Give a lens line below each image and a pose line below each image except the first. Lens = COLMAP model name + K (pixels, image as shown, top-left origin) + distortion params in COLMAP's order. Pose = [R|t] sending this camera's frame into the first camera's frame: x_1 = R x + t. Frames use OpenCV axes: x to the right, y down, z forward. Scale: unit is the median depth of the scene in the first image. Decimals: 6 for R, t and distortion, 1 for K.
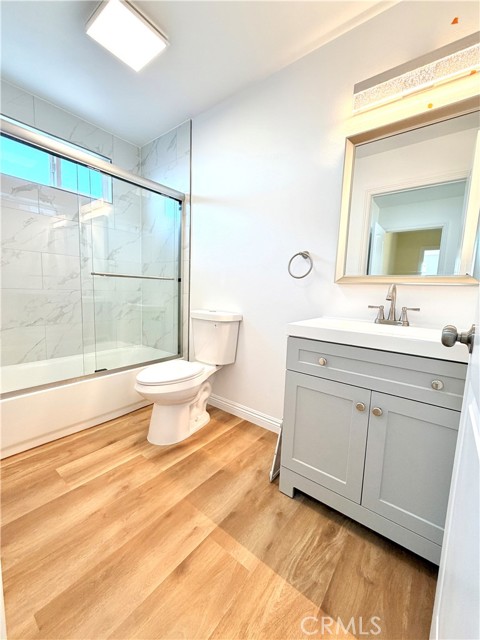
lens RADIAL K [[255.1, 0, 244.8], [0, 255.1, 319.1], [0, 0, 1]] dist [0.000152, -0.000034]
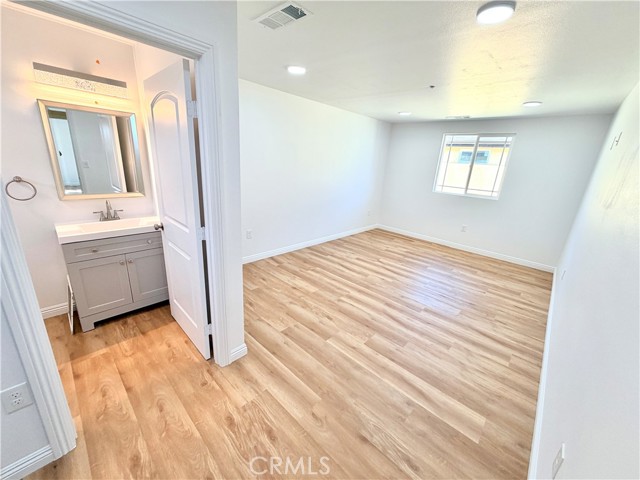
lens RADIAL K [[255.1, 0, 320.0], [0, 255.1, 240.0], [0, 0, 1]] dist [0.000152, -0.000034]
pose [[0.095134, -0.331368, 0.938693, -1.271688], [0.045972, 0.943426, 0.328380, -0.448011], [-0.994402, 0.011914, 0.104986, -0.859302]]
